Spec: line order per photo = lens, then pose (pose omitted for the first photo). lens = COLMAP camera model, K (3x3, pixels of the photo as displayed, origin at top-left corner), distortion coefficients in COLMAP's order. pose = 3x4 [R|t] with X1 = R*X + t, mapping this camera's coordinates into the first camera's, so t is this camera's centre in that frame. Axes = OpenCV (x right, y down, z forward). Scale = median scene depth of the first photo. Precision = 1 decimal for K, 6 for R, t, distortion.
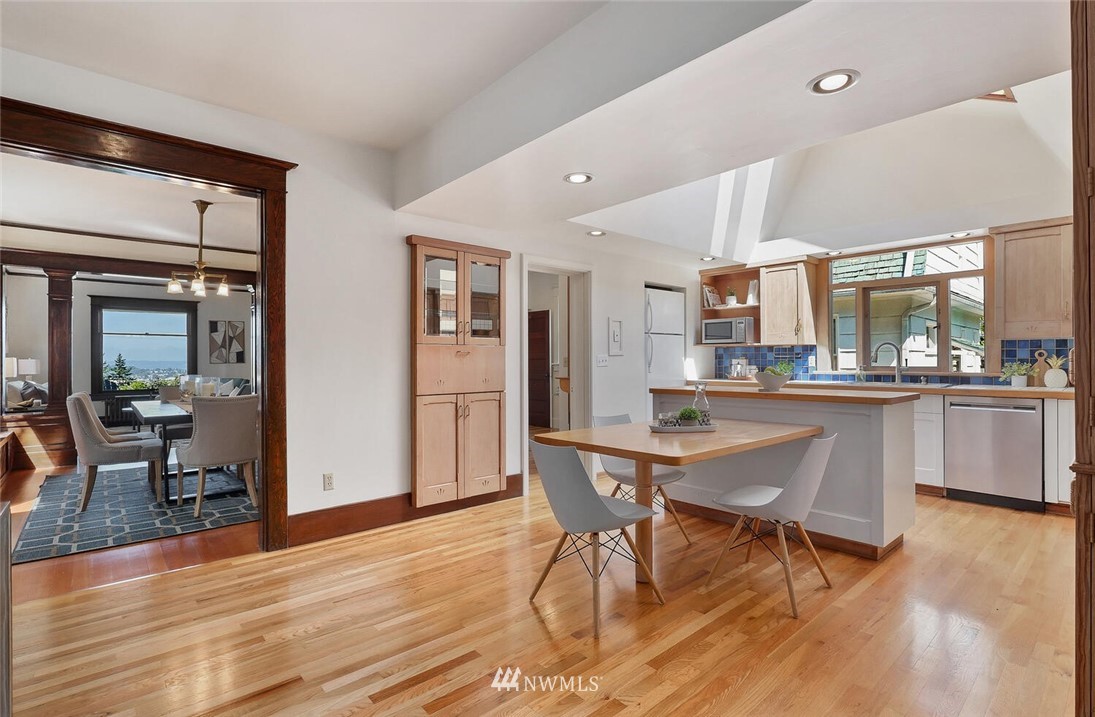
lens RADIAL K [[512.0, 0, 533.3], [0, 512.0, 358.4], [0, 0, 1]] dist [-0.009119, 0.000636]
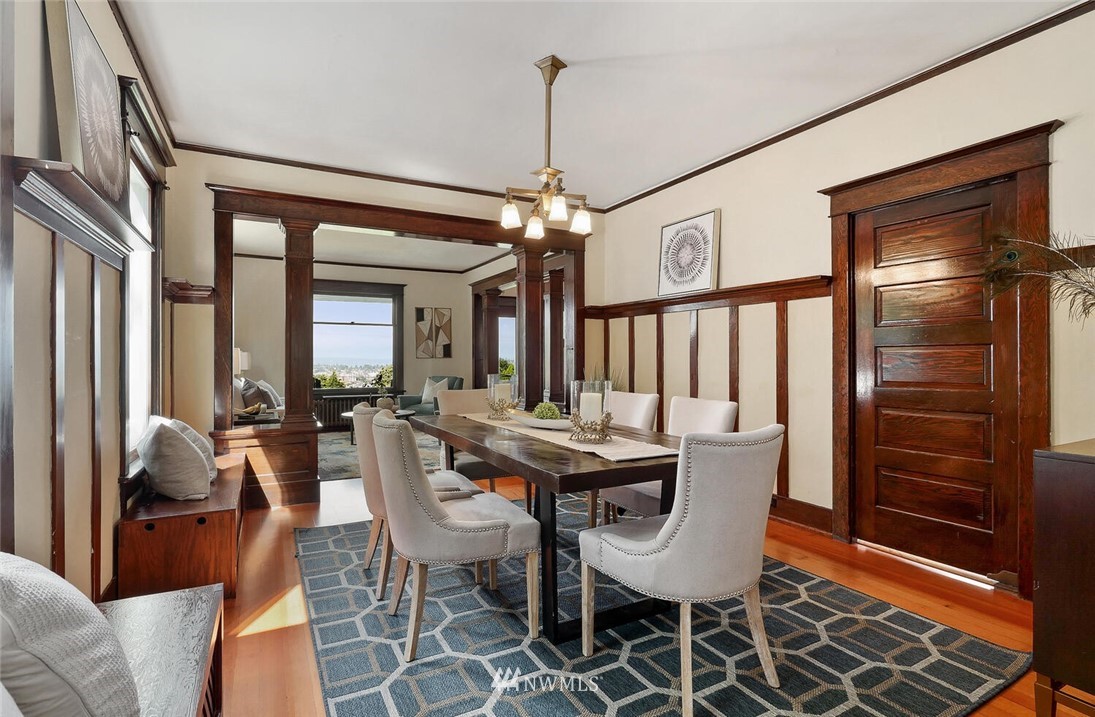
lens RADIAL K [[512.0, 0, 541.4], [0, 512.0, 355.7], [0, 0, 1]] dist [-0.009119, 0.000636]
pose [[0.976699, 0.006725, -0.214506, -0.246140], [-0.006353, 0.999977, 0.002425, 0.002875], [0.214517, -0.001006, 0.976720, 0.209717]]
